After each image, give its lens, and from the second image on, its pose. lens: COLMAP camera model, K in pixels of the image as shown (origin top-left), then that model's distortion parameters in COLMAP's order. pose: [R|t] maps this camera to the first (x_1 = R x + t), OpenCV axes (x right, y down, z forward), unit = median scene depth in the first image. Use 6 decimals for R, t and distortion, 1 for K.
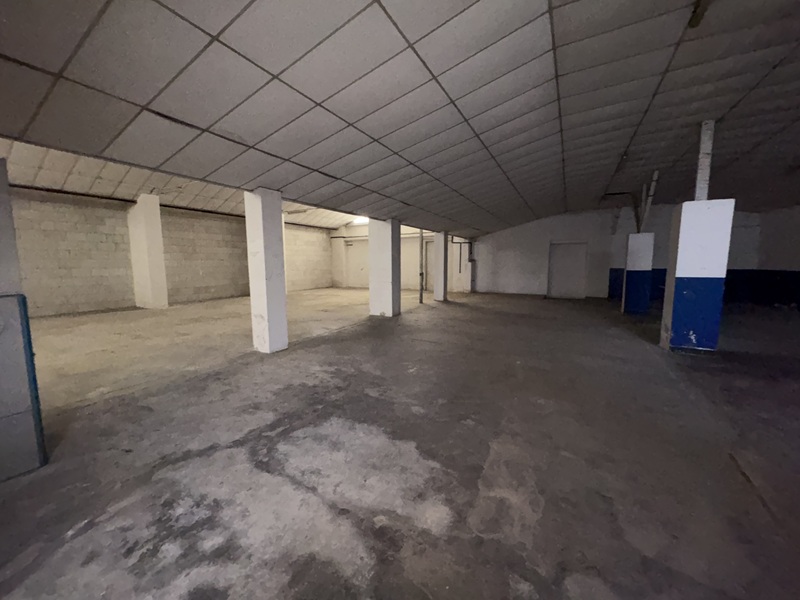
lens RADIAL K [[316.5, 0, 397.8], [0, 316.5, 299.4], [0, 0, 1]] dist [-0.001754, 0.000046]
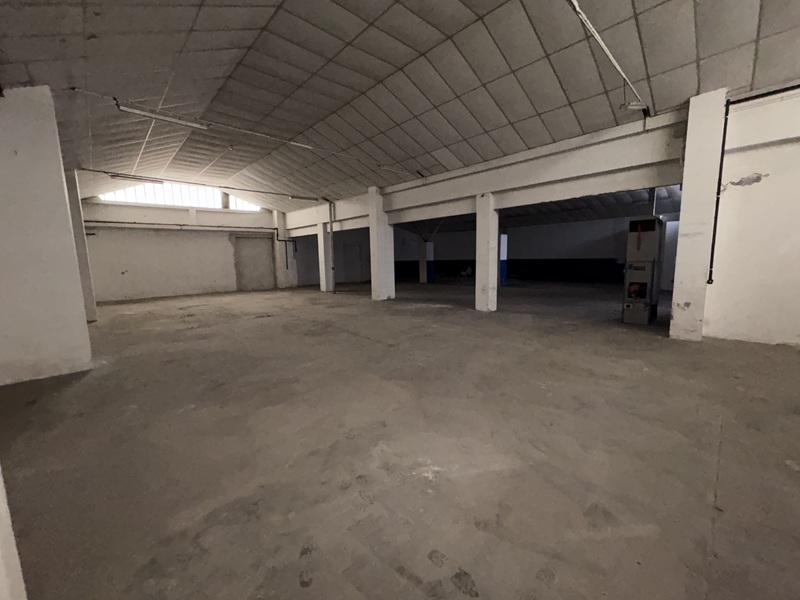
lens RADIAL K [[316.5, 0, 399.5], [0, 316.5, 299.6], [0, 0, 1]] dist [-0.001754, 0.000046]
pose [[0.304116, -0.129018, 0.943858, -3.031665], [0.127817, 0.987354, 0.093781, -0.144418], [-0.944021, 0.092120, 0.316761, 1.356194]]
